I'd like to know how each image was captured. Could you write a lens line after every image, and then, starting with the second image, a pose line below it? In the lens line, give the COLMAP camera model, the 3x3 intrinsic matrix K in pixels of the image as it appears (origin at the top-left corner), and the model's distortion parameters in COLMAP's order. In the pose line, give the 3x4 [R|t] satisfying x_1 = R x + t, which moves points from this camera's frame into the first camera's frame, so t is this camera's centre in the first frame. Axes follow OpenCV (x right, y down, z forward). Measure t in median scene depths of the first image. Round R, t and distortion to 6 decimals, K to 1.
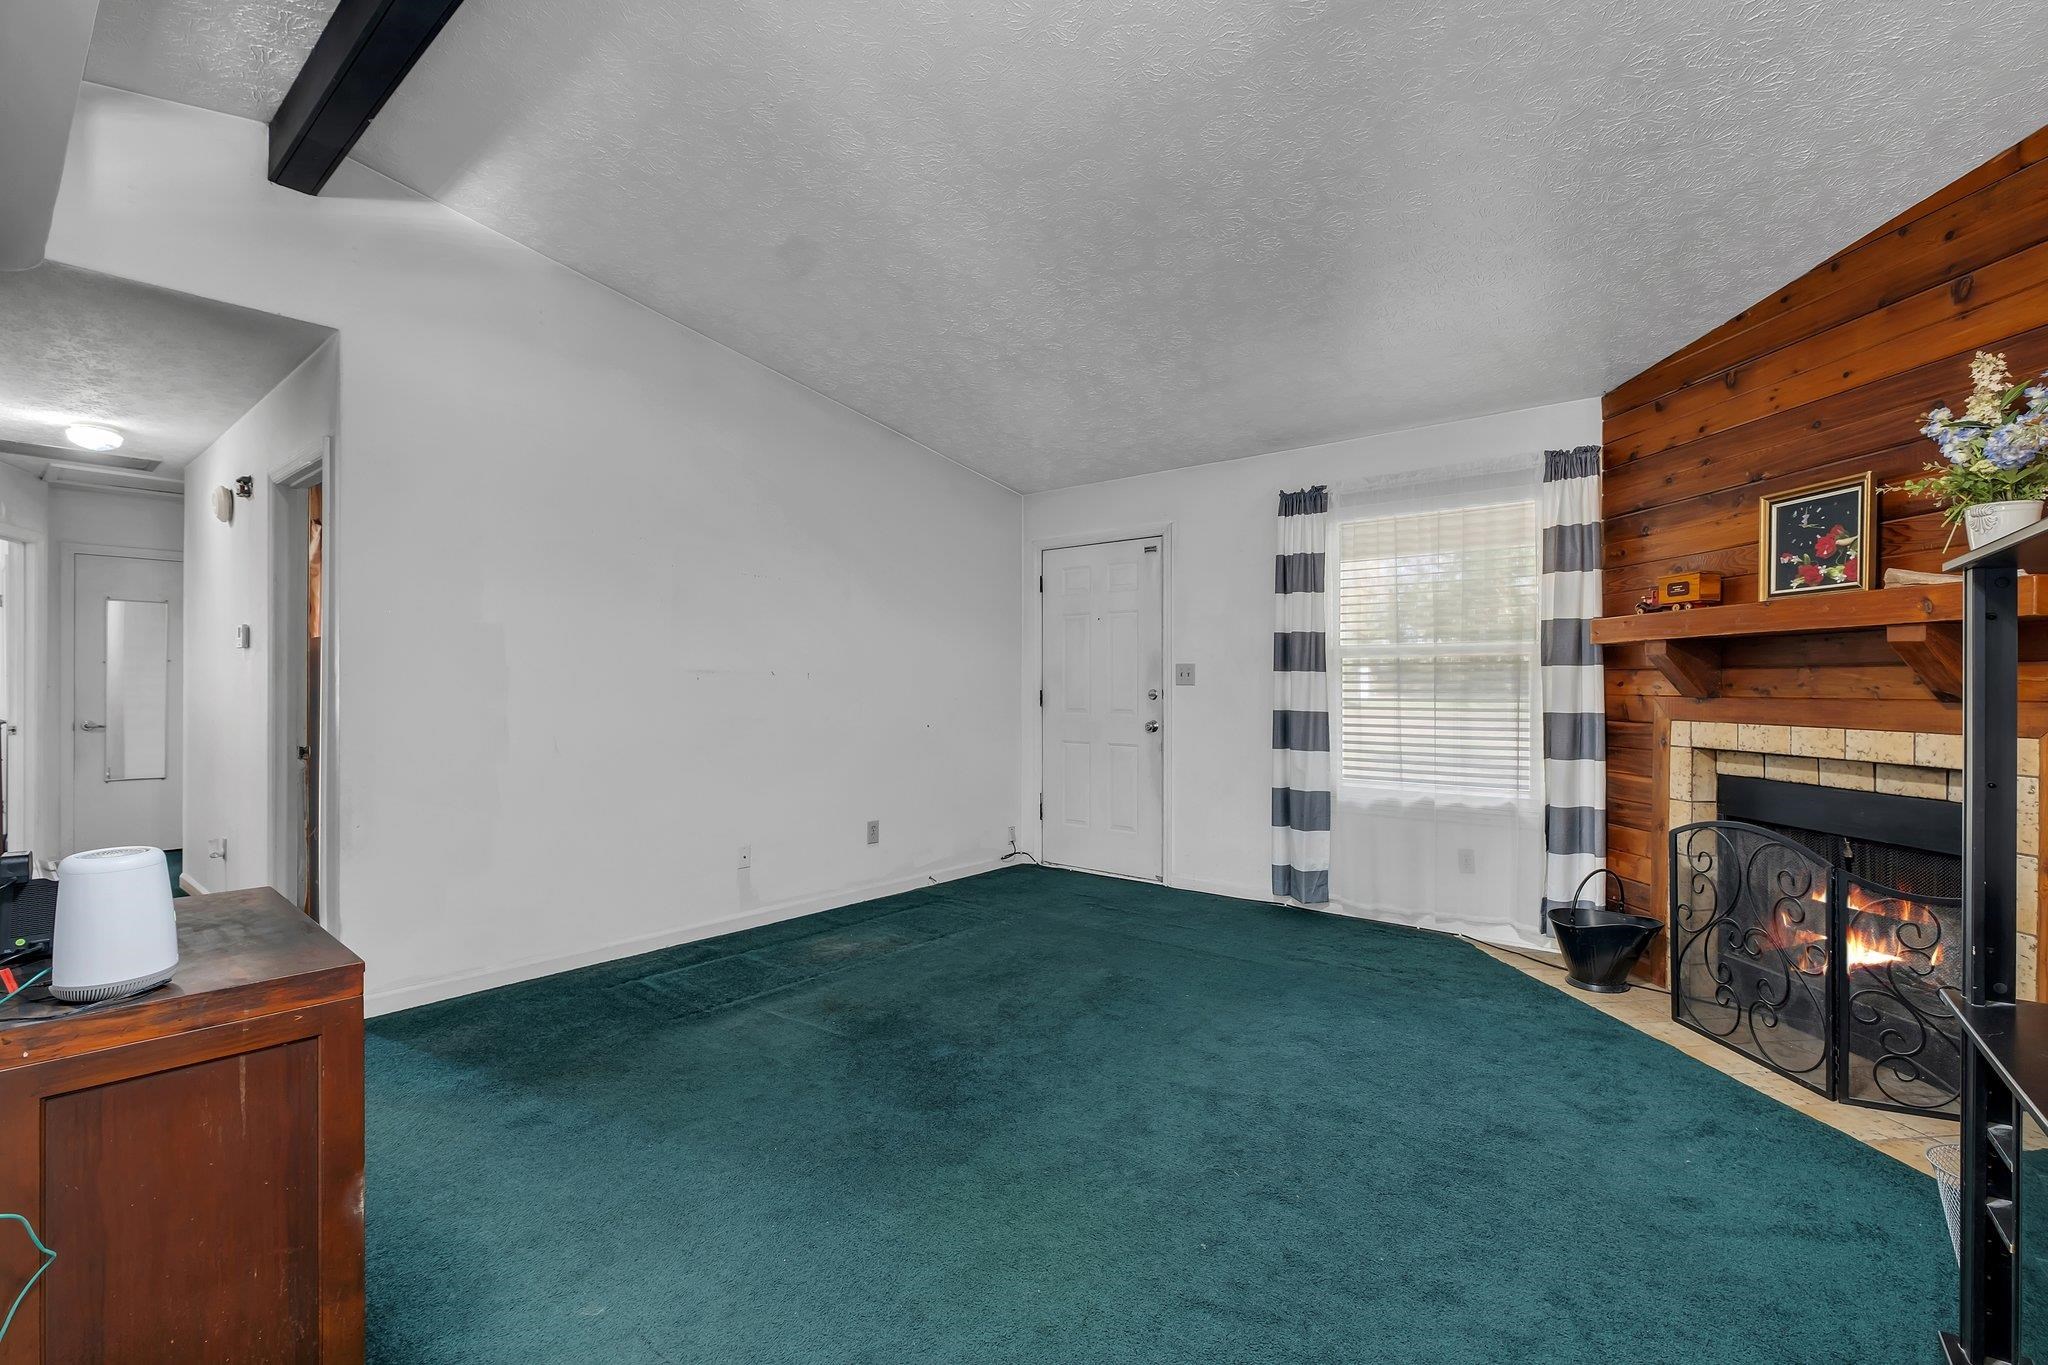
lens RADIAL K [[897.1, 0, 1024.4], [0, 897.1, 685.6], [0, 0, 1]] dist [-0.008488, -0.000143]
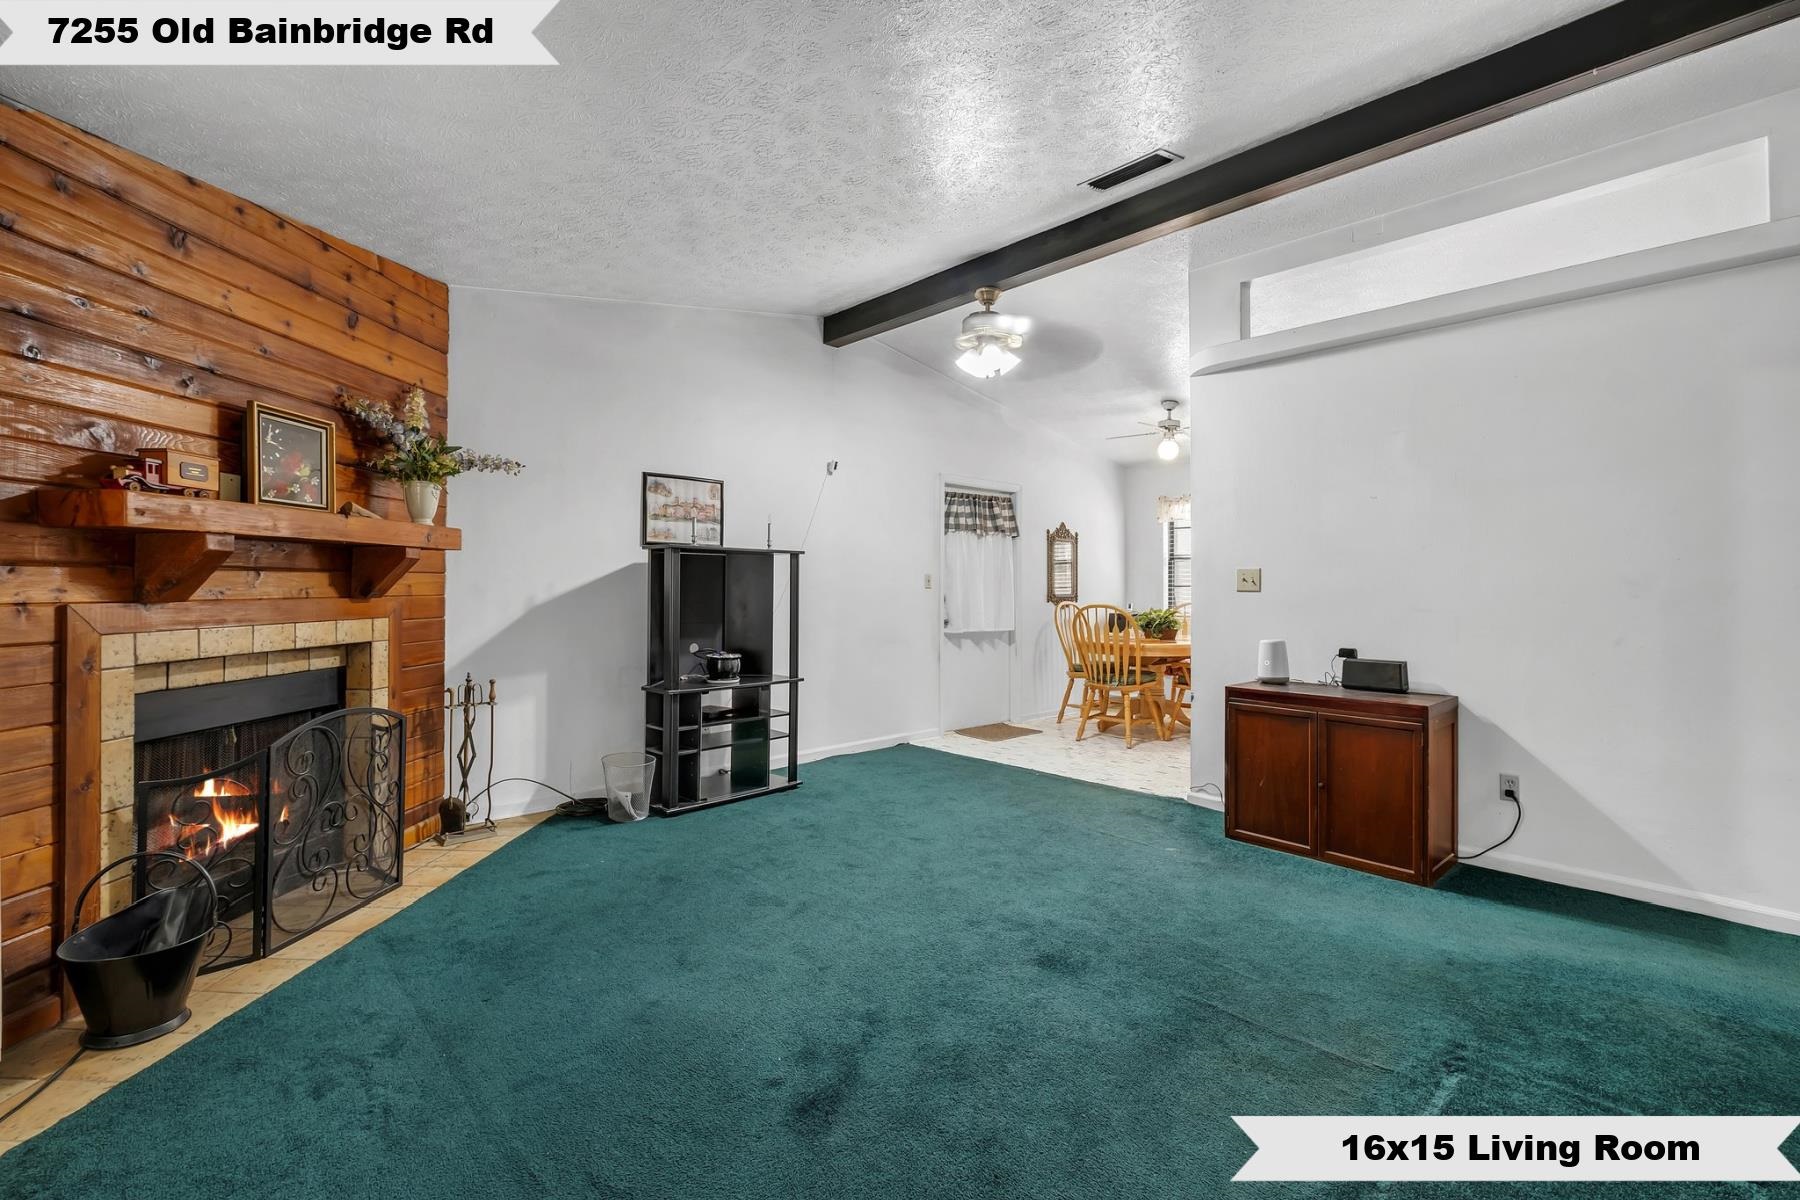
lens RADIAL K [[788.5, 0, 886.2], [0, 788.5, 585.5], [0, 0, 1]] dist [-0.008488, -0.000143]
pose [[-0.991439, -0.001177, 0.130568, -0.001495], [-0.001444, 0.999997, -0.001949, -0.000864], [-0.130565, -0.002121, -0.991437, 1.416058]]
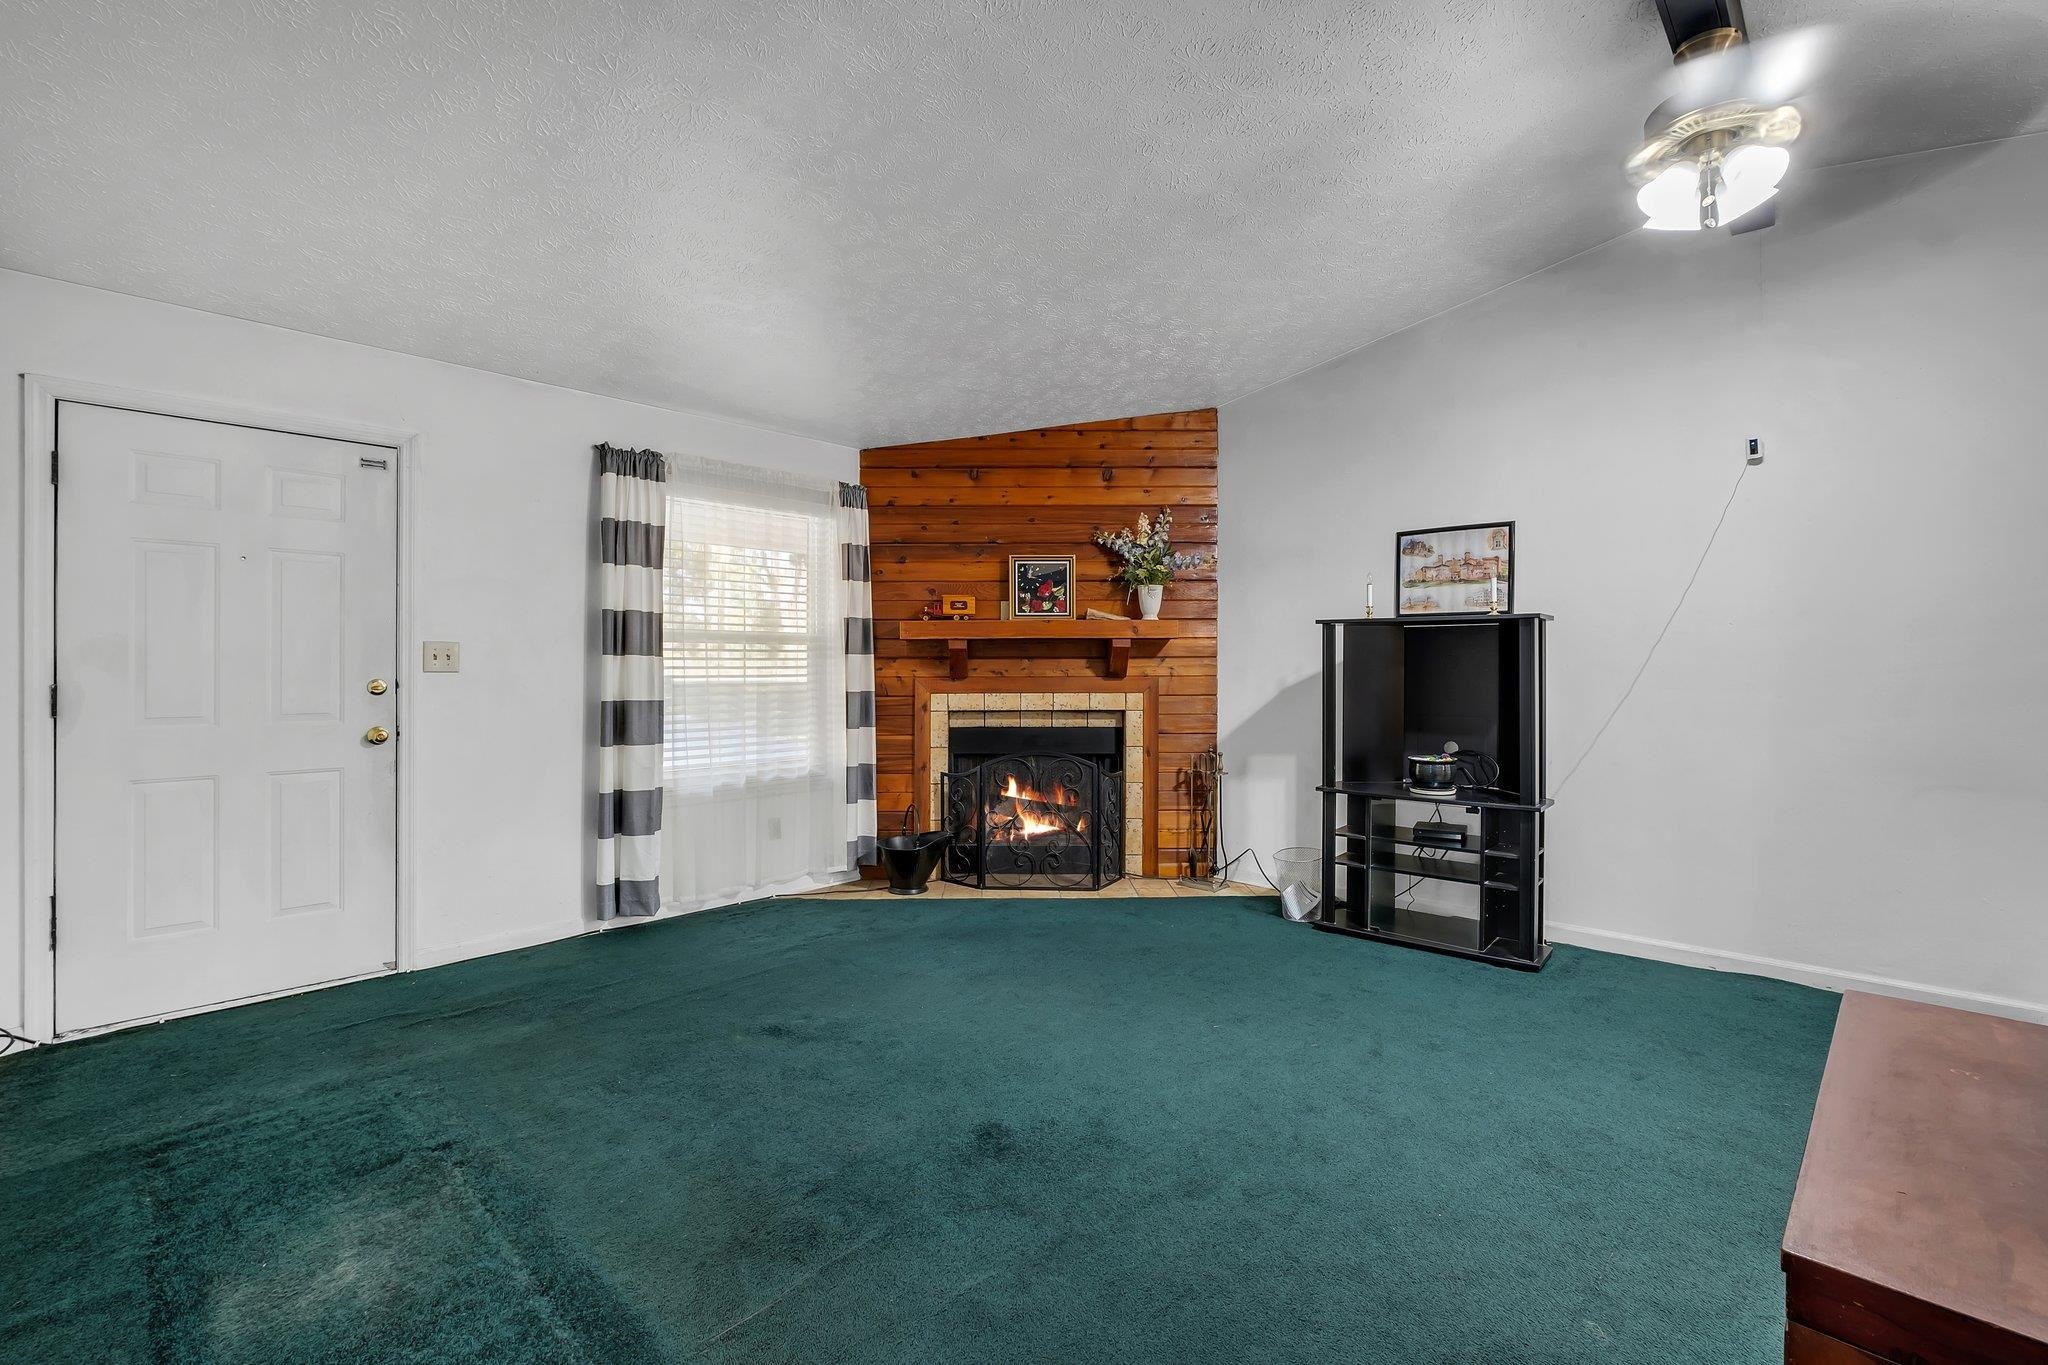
lens RADIAL K [[897.1, 0, 1013.8], [0, 897.1, 664.9], [0, 0, 1]] dist [-0.008488, -0.000143]
pose [[0.075516, -0.000051, 0.997145, -0.659323], [0.003147, 0.999995, -0.000187, -0.006535], [-0.997140, 0.003152, 0.075516, 0.686826]]
